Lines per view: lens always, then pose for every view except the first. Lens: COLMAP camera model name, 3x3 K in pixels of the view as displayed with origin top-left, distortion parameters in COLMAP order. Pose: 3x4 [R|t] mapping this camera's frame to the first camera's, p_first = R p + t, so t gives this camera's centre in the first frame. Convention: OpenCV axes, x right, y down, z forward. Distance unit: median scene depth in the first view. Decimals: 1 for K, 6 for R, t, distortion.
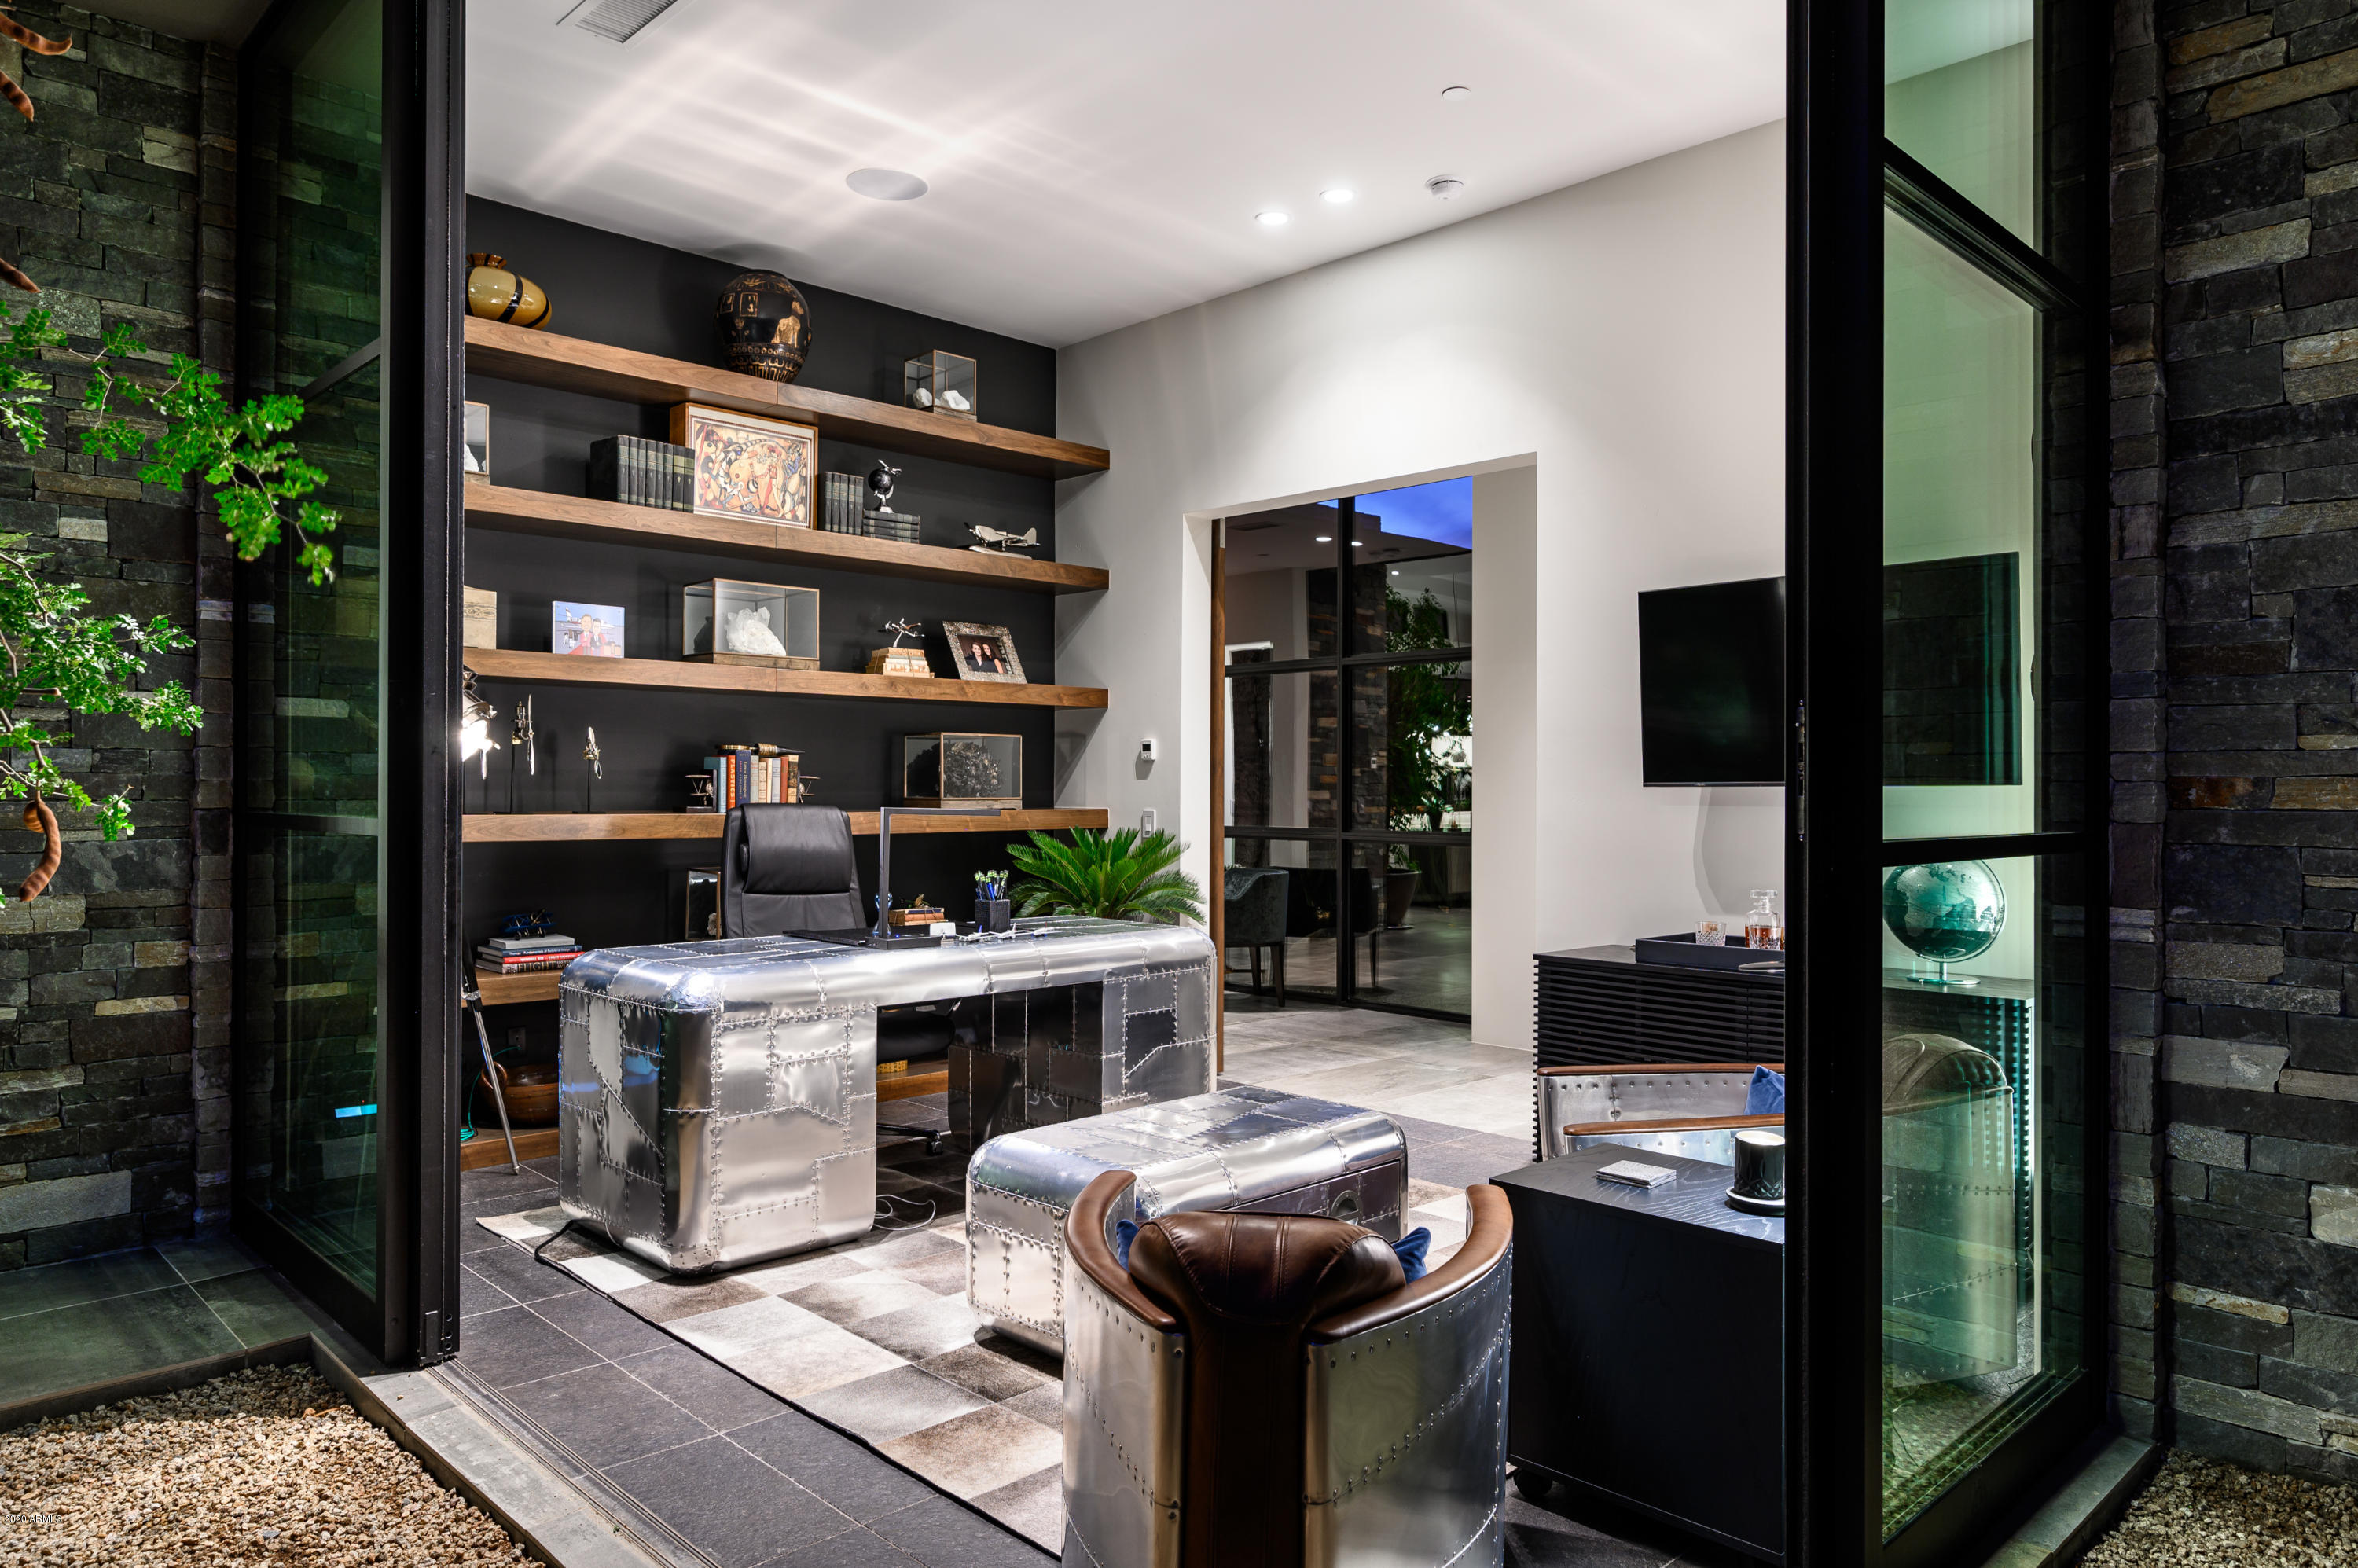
lens RADIAL K [[1520.2, 0, 1184.0], [0, 1520.2, 781.2], [0, 0, 1]] dist [-0.002080, 0.000923]
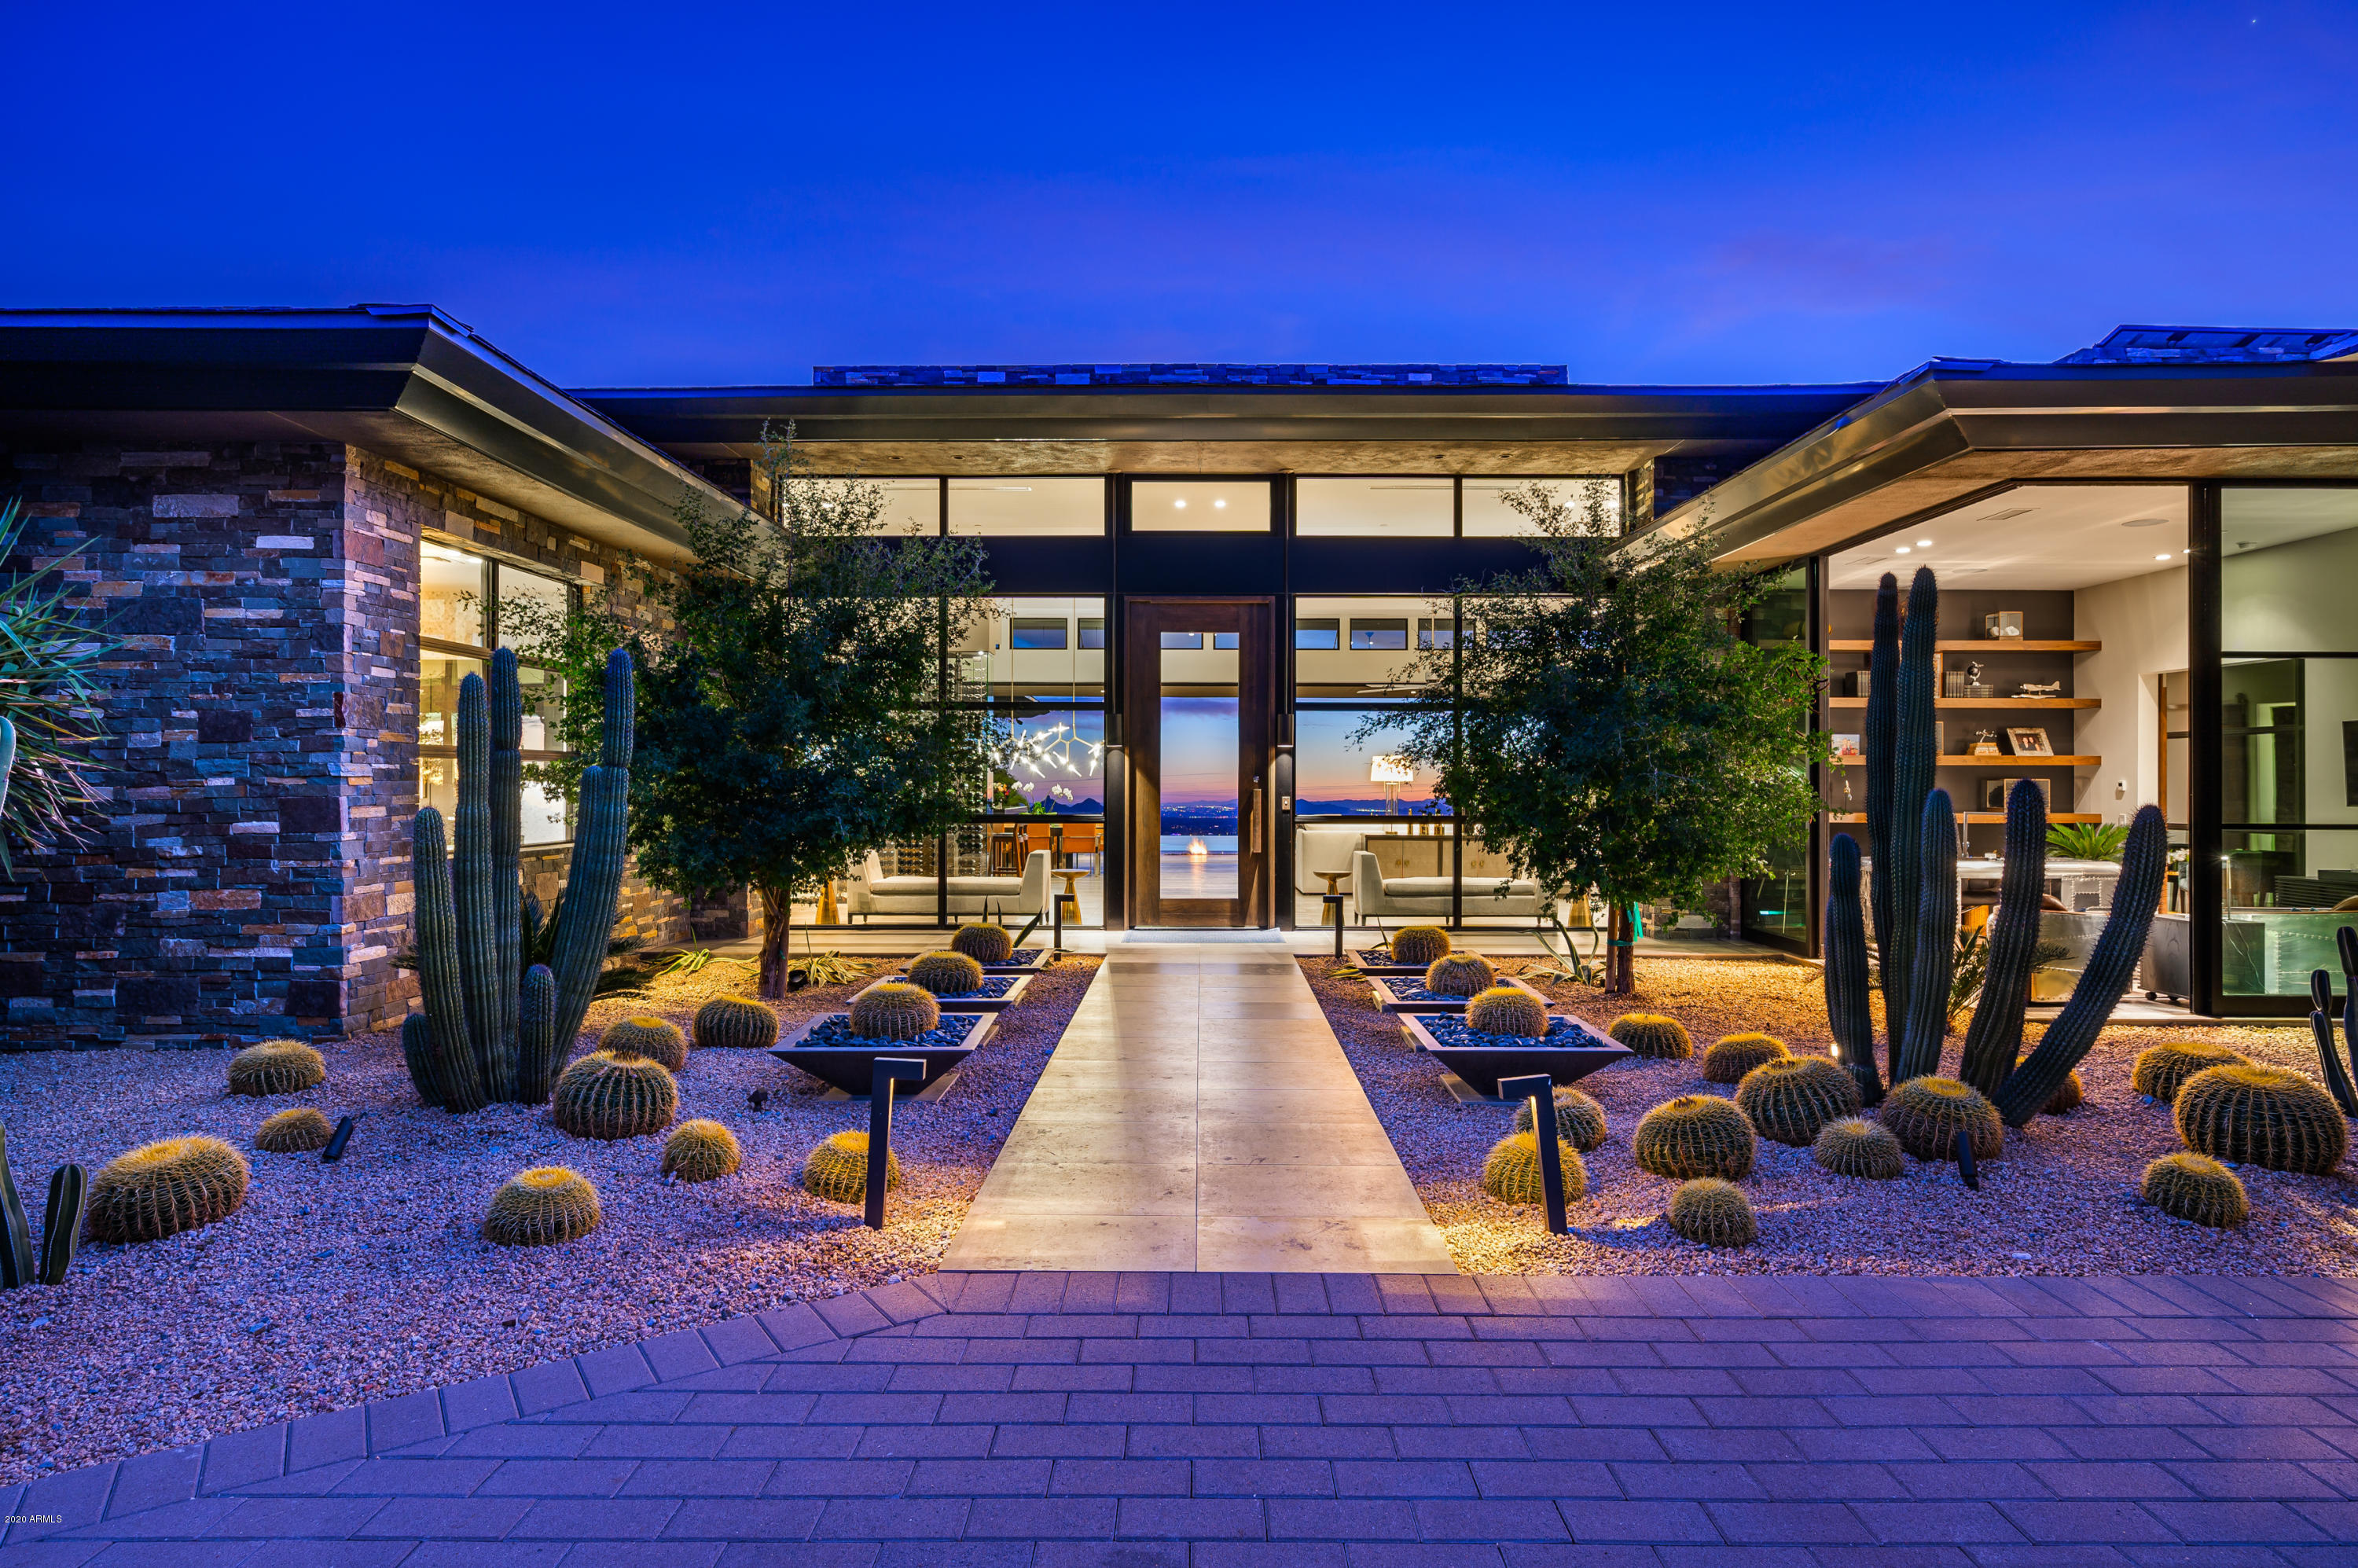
lens RADIAL K [[1308.3, 0, 1180.9], [0, 1308.3, 776.6], [0, 0, 1]] dist [0.002314, 0.002176]
pose [[0.711800, -0.007963, -0.702337, 0.326895], [0.002538, 0.999958, -0.008765, -0.021076], [0.702378, 0.004457, 0.711790, -1.214772]]
